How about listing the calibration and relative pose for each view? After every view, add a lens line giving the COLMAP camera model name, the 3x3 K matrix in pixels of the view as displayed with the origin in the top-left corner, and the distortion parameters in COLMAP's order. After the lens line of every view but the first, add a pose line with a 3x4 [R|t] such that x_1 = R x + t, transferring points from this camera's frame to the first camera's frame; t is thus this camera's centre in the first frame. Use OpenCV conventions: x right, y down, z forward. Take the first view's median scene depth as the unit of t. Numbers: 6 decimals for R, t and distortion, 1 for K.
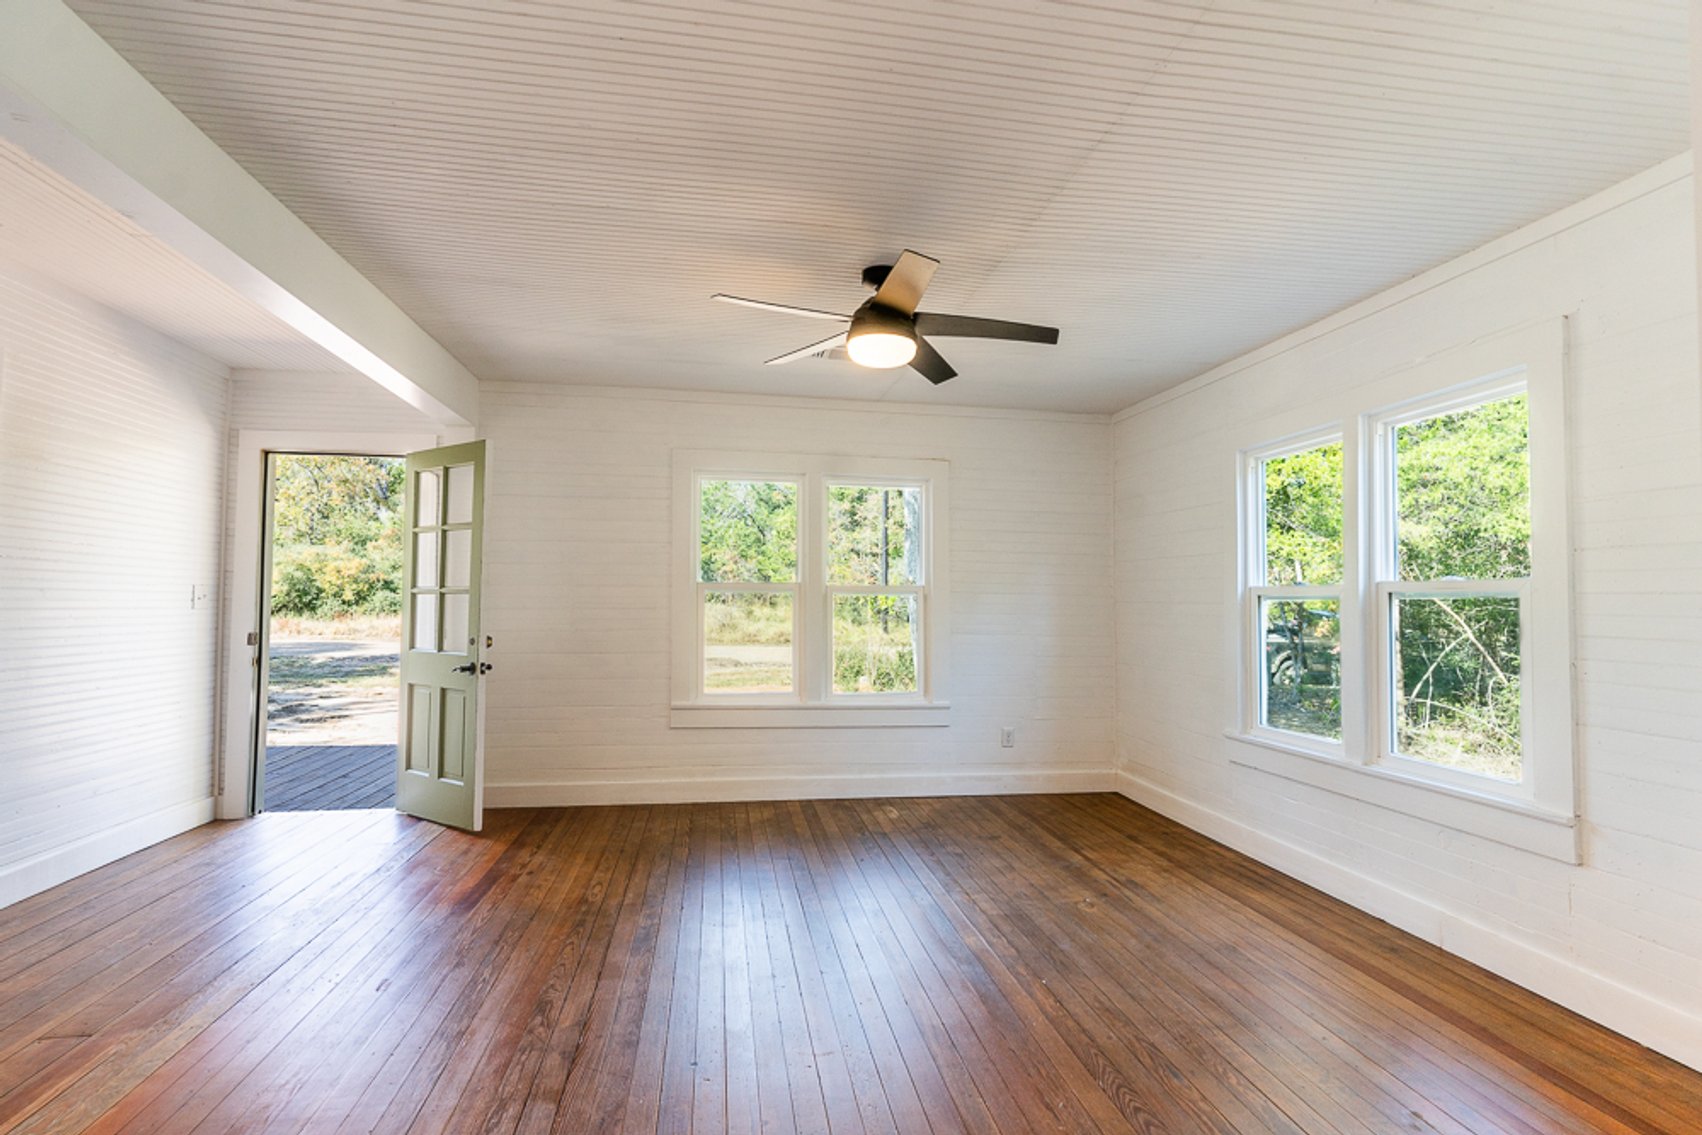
lens RADIAL K [[838.6, 0, 849.4], [0, 838.6, 563.6], [0, 0, 1]] dist [0.003040, 0.000246]
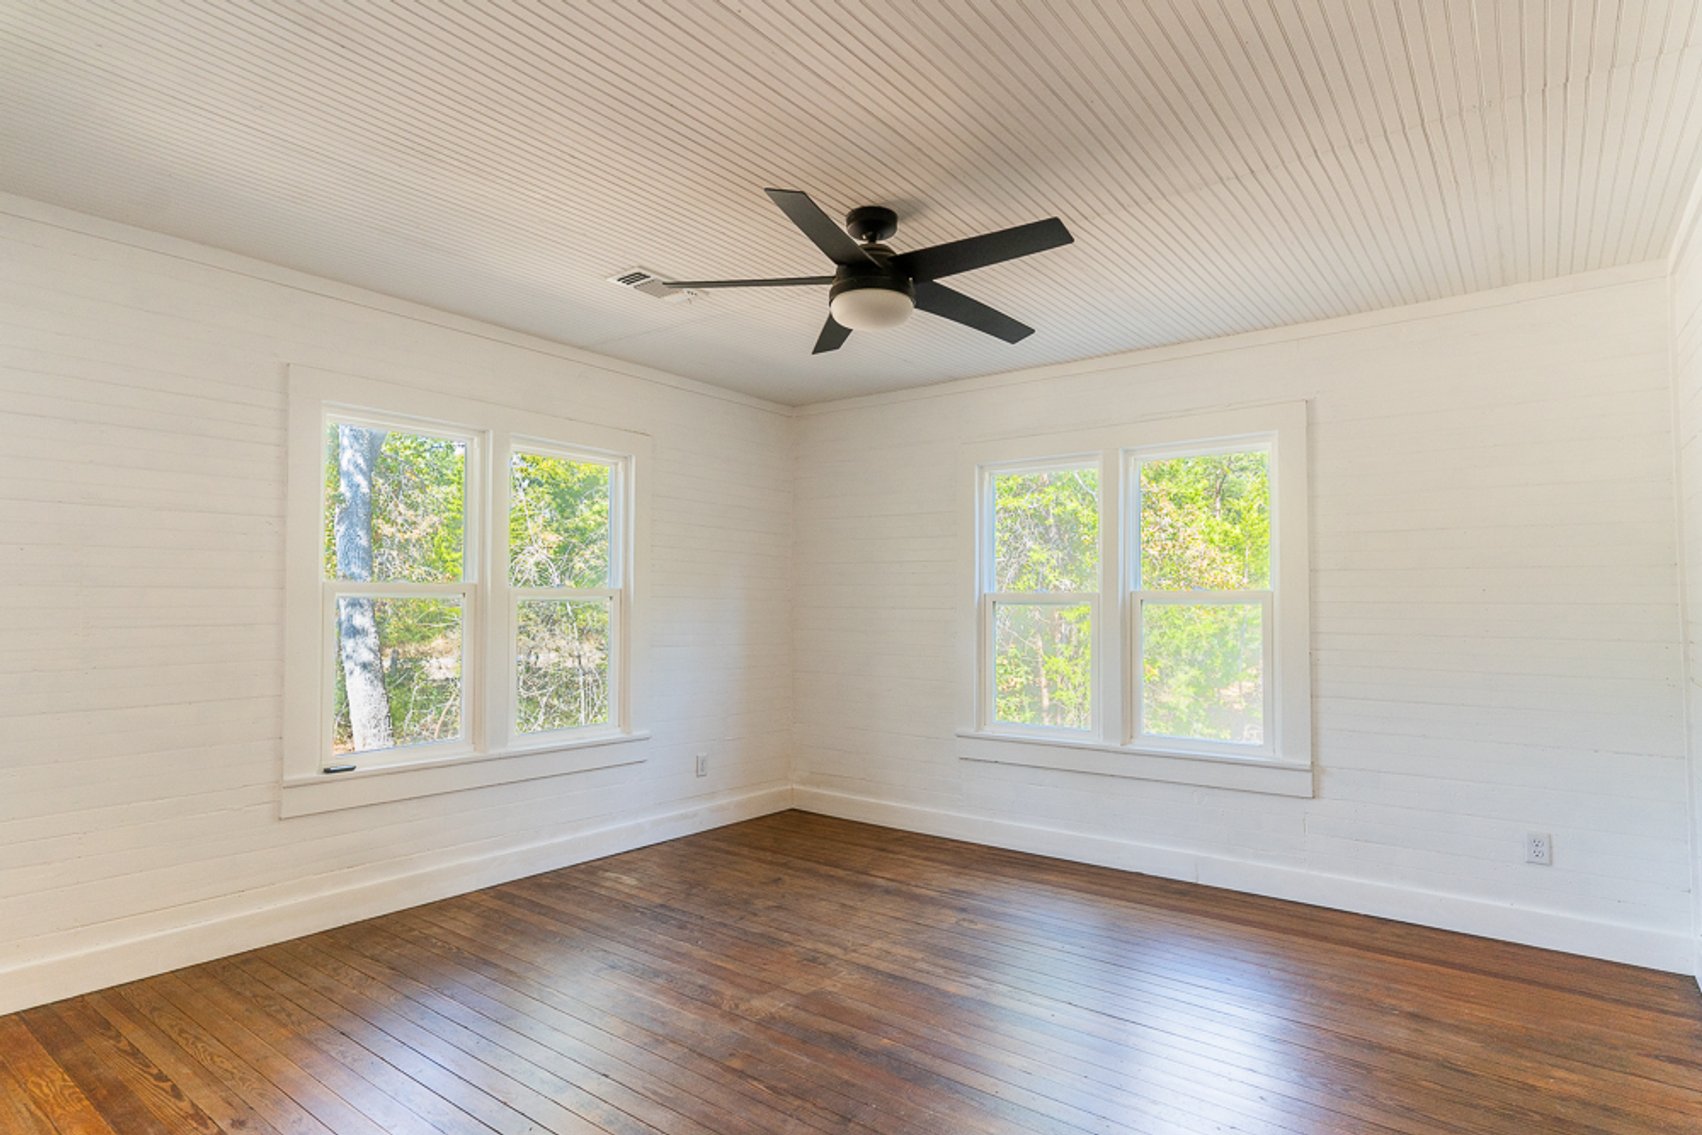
lens RADIAL K [[910.5, 0, 908.2], [0, 910.5, 563.1], [0, 0, 1]] dist [-0.000836, 0.000797]
pose [[0.716827, 0.025502, 0.696784, -0.423798], [-0.029302, 0.999550, -0.006438, -0.000218], [-0.696635, -0.015802, 0.717252, 0.248238]]
